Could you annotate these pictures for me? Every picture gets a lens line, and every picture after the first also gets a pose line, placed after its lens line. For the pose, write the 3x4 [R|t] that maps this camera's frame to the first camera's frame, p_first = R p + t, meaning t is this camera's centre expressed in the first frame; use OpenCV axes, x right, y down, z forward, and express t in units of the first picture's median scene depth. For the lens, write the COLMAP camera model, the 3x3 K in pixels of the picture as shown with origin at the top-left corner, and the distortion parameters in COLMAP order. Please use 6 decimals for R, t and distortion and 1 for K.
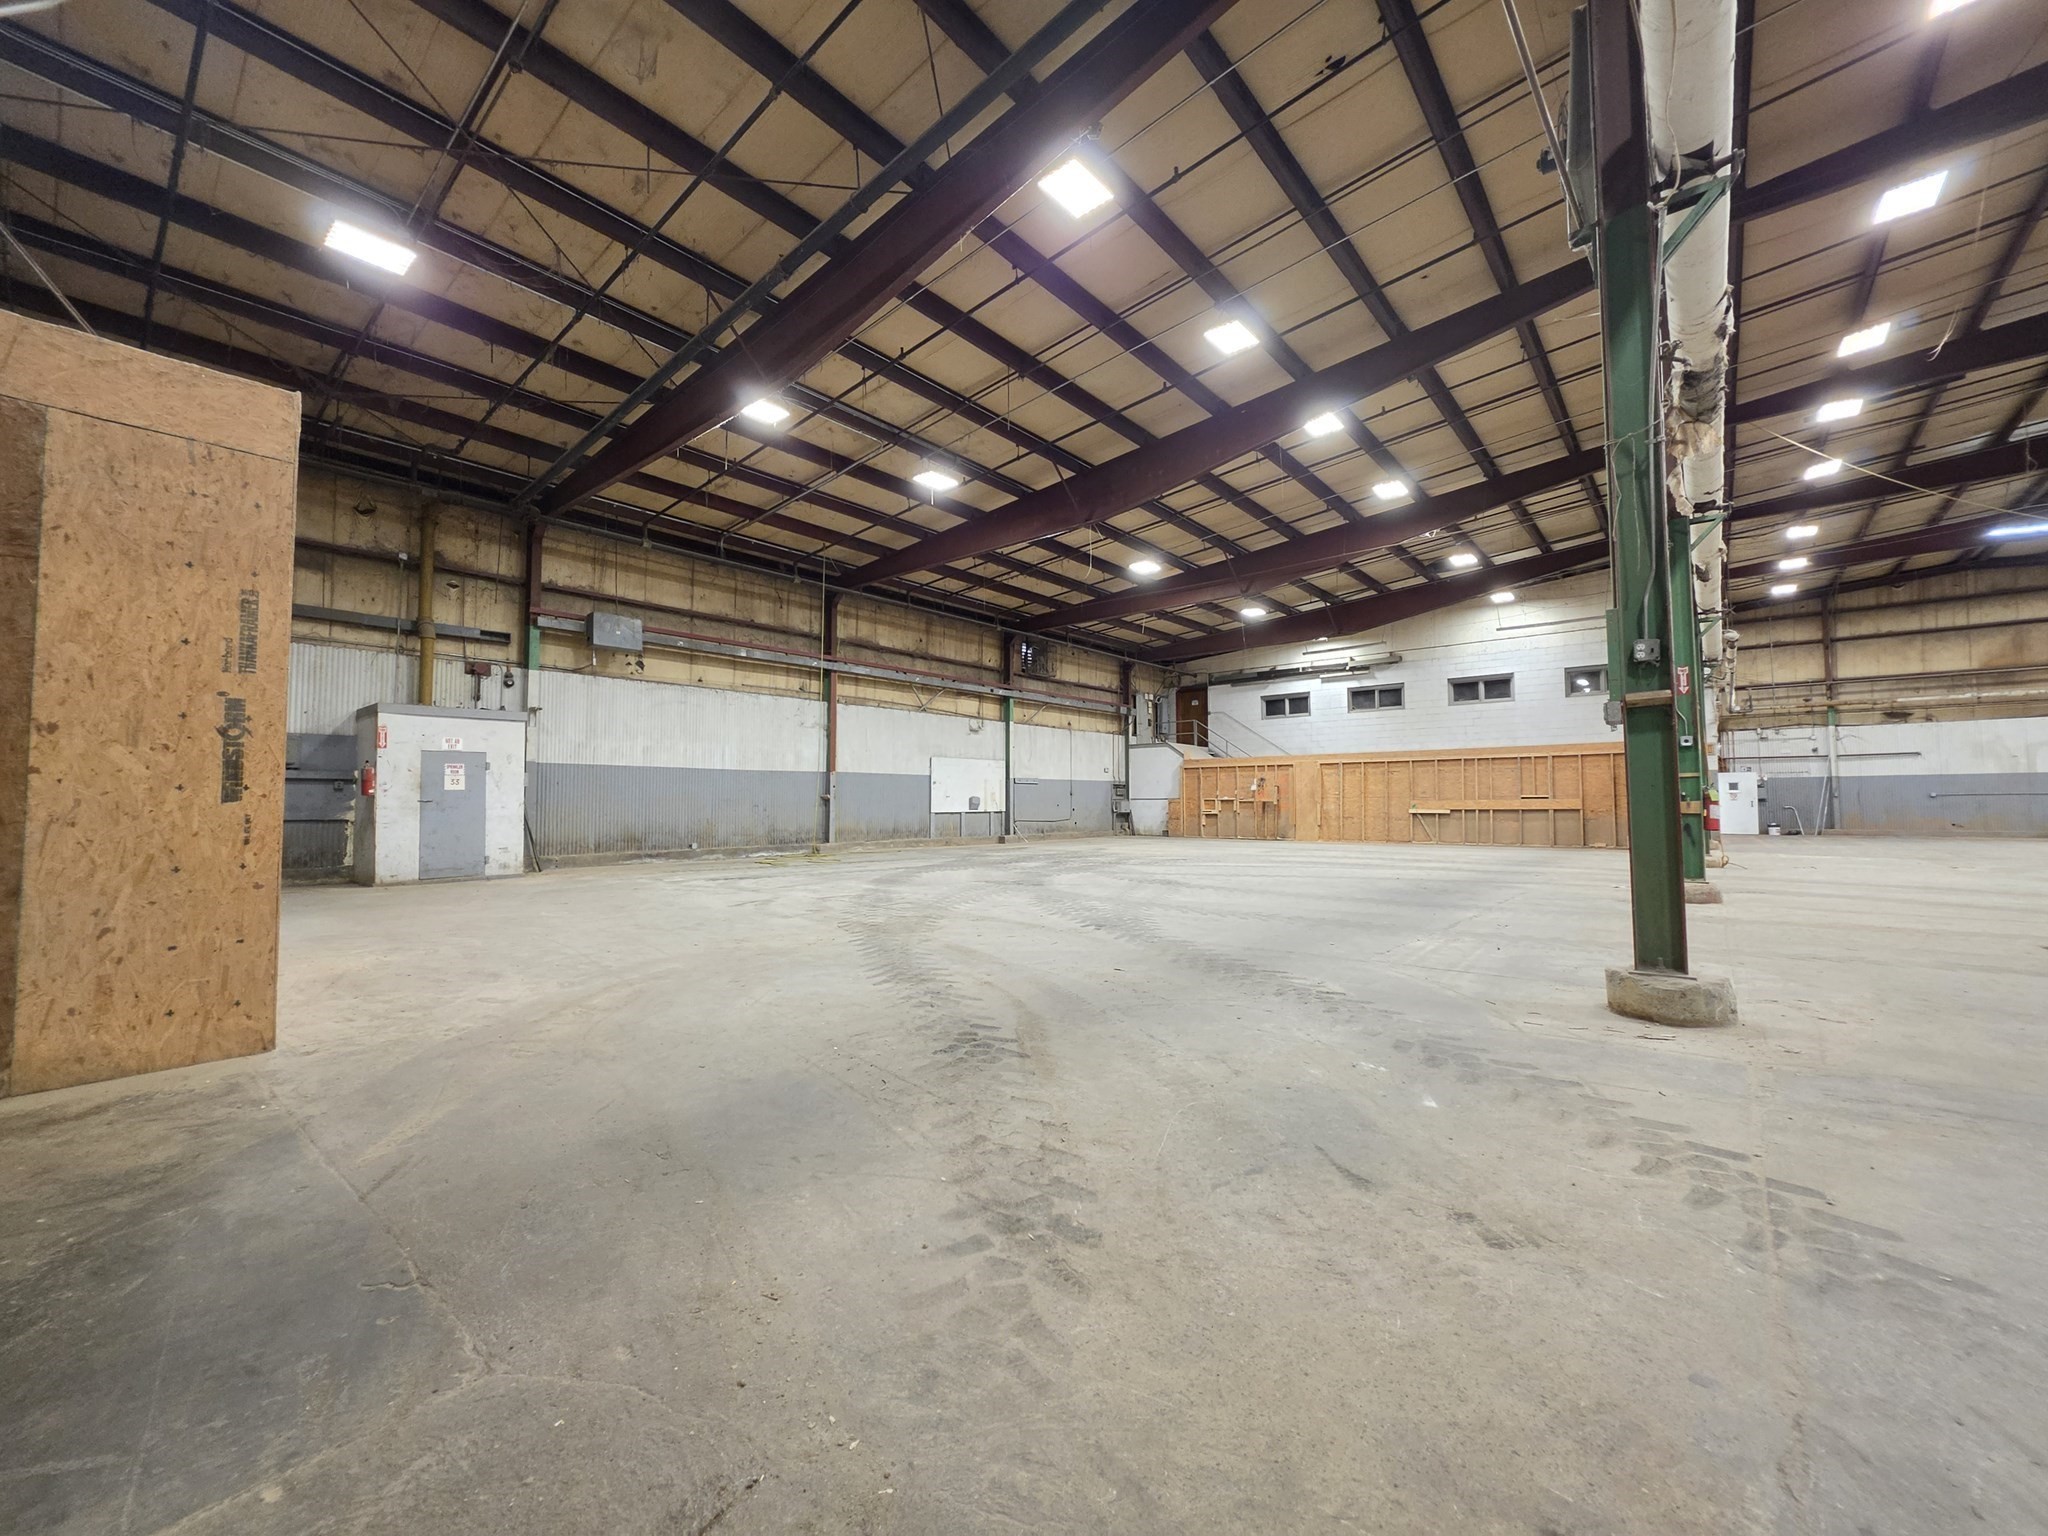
lens RADIAL K [[812.5, 0, 1024.0], [0, 812.5, 768.0], [0, 0, 1]] dist [-0.000376, -0.000148]
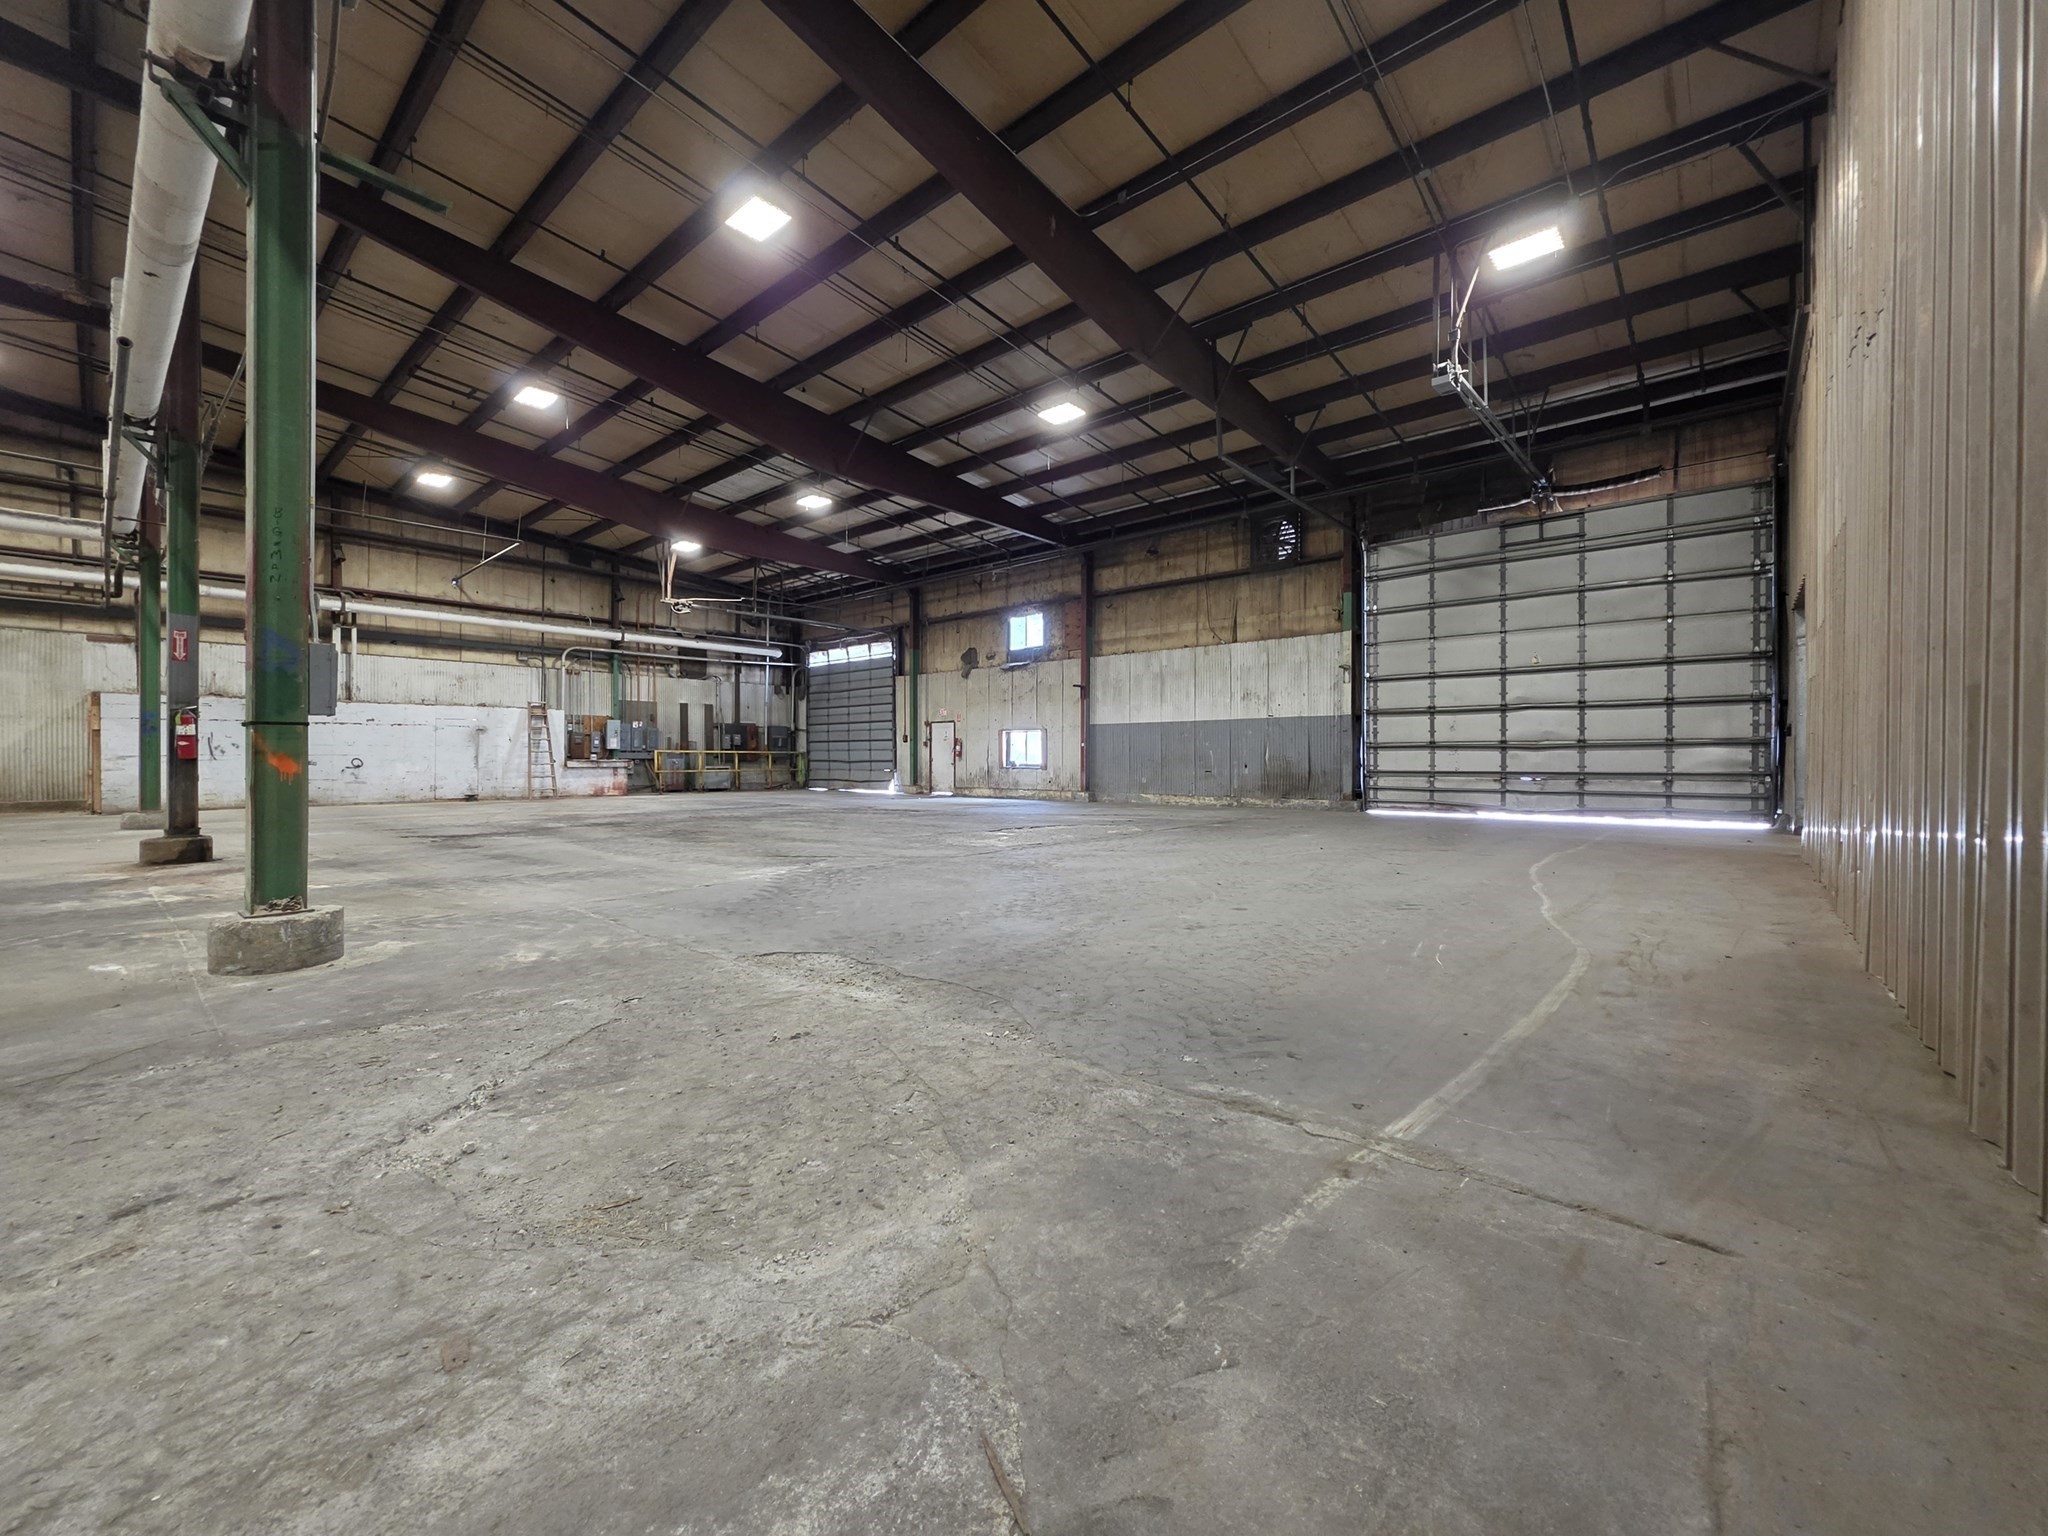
lens RADIAL K [[821.4, 0, 1024.0], [0, 821.4, 768.0], [0, 0, 1]] dist [0.001914, -0.000391]
pose [[-0.013680, 0.011784, -0.999837, 0.799462], [0.038556, 0.999193, 0.011249, 0.046230], [0.999163, -0.038396, -0.014124, 0.885758]]
